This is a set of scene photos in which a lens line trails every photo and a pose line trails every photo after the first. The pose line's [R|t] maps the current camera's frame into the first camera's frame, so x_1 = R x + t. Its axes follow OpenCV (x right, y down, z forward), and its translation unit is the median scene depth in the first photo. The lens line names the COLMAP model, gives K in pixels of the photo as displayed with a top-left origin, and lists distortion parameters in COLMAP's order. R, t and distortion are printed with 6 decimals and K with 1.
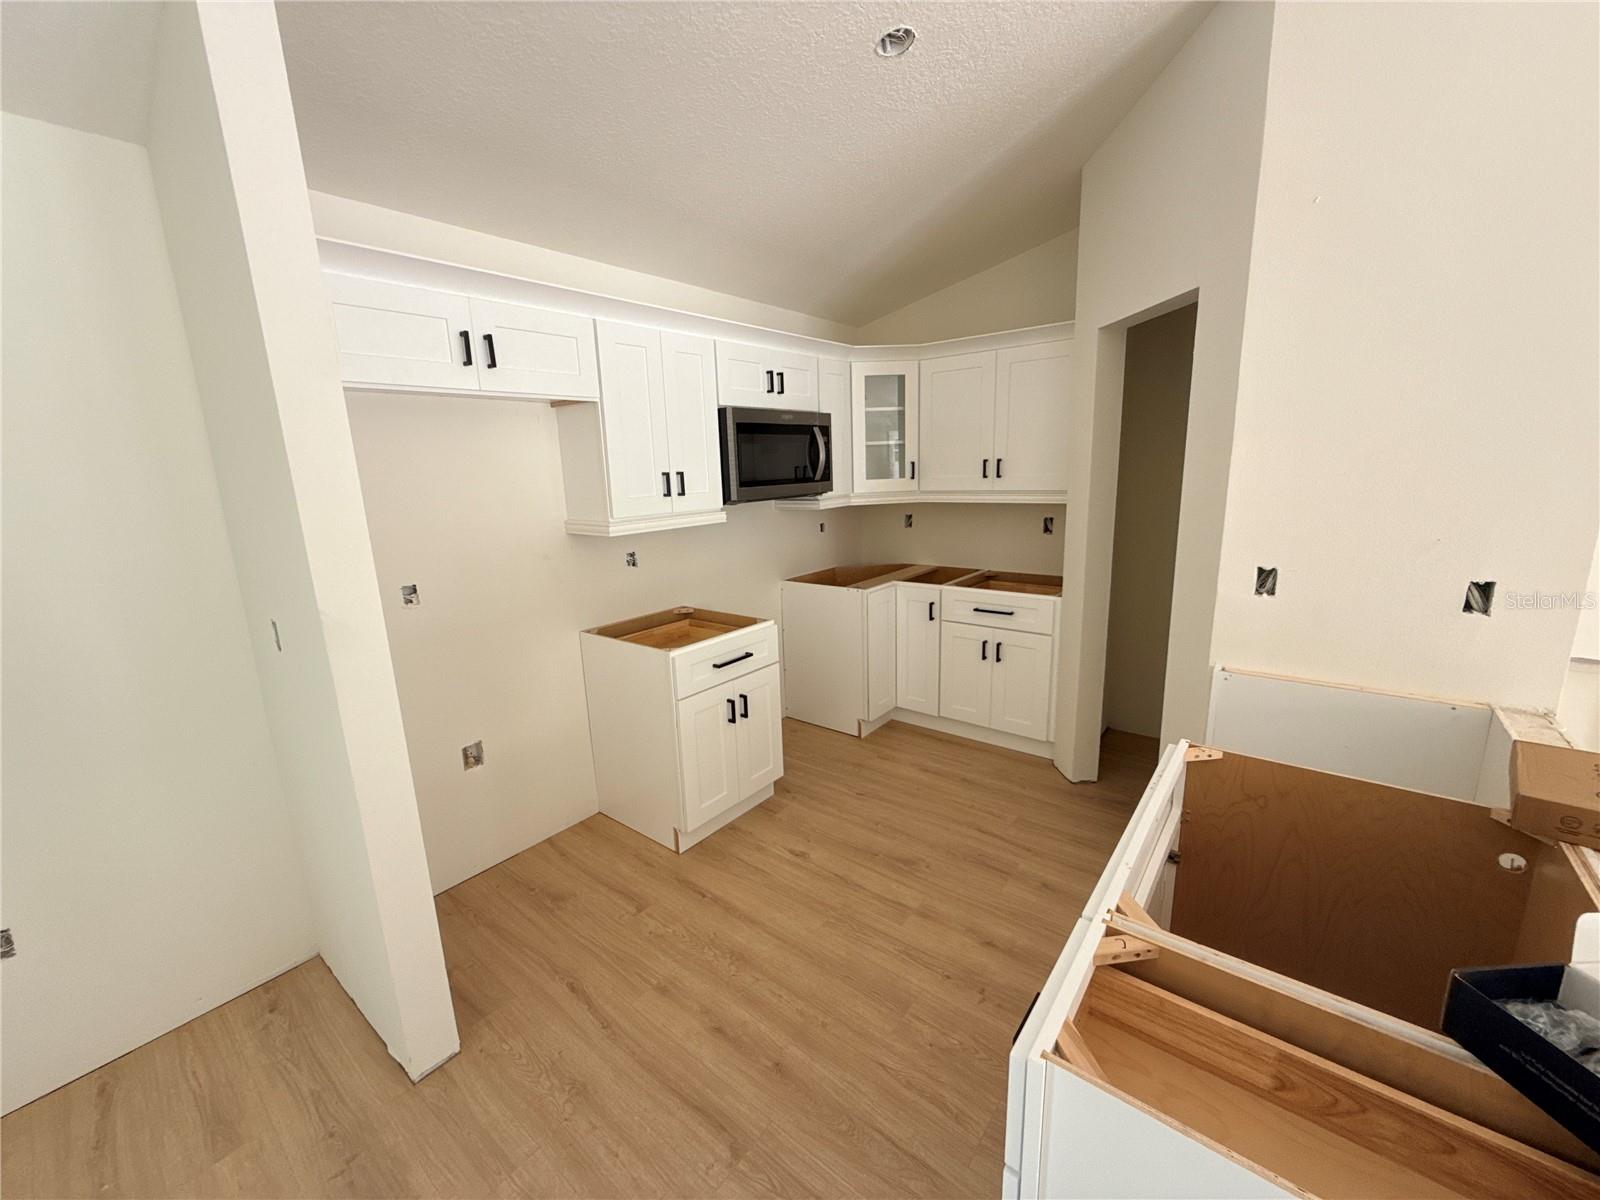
lens RADIAL K [[635.3, 0, 807.4], [0, 635.3, 598.1], [0, 0, 1]] dist [0.001157, -0.000765]
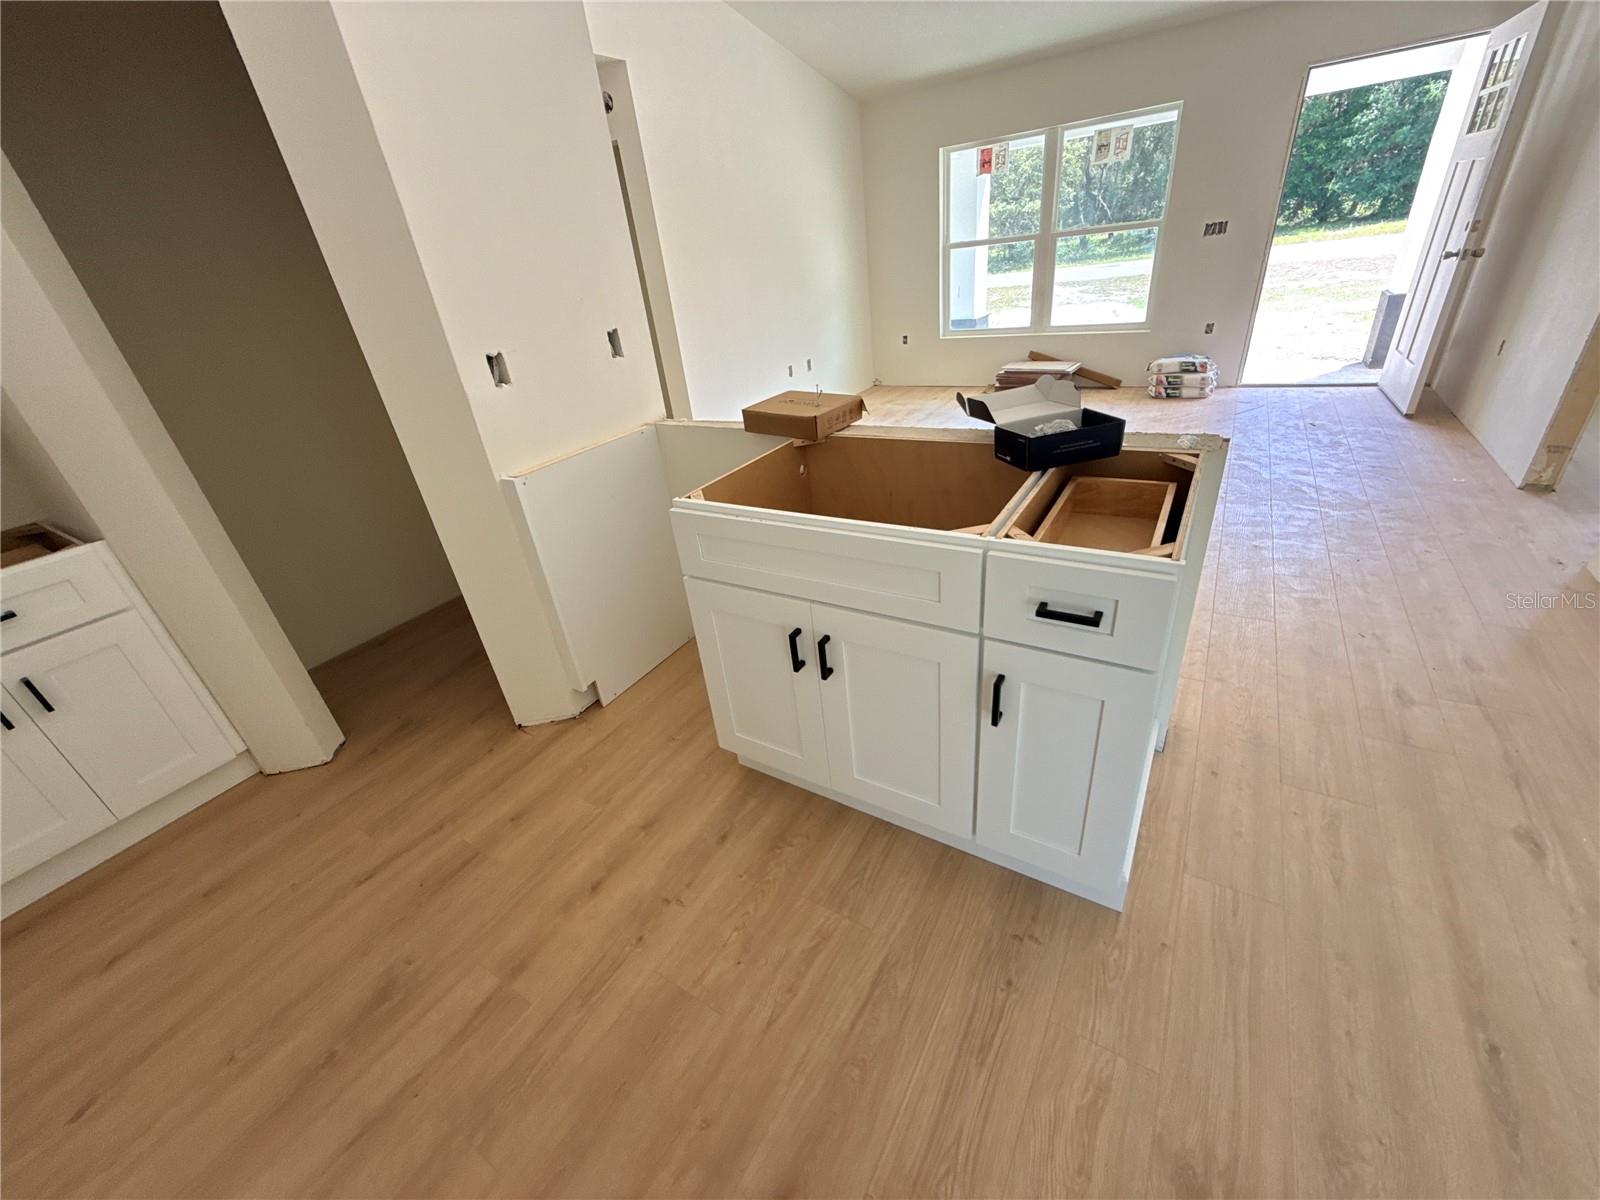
lens RADIAL K [[635.3, 0, 789.8], [0, 635.3, 597.0], [0, 0, 1]] dist [0.001157, -0.000765]
pose [[-0.095223, -0.433452, 0.896132, -0.261009], [0.316835, 0.840211, 0.440070, -0.017905], [-0.943689, 0.325831, 0.057326, 0.578135]]
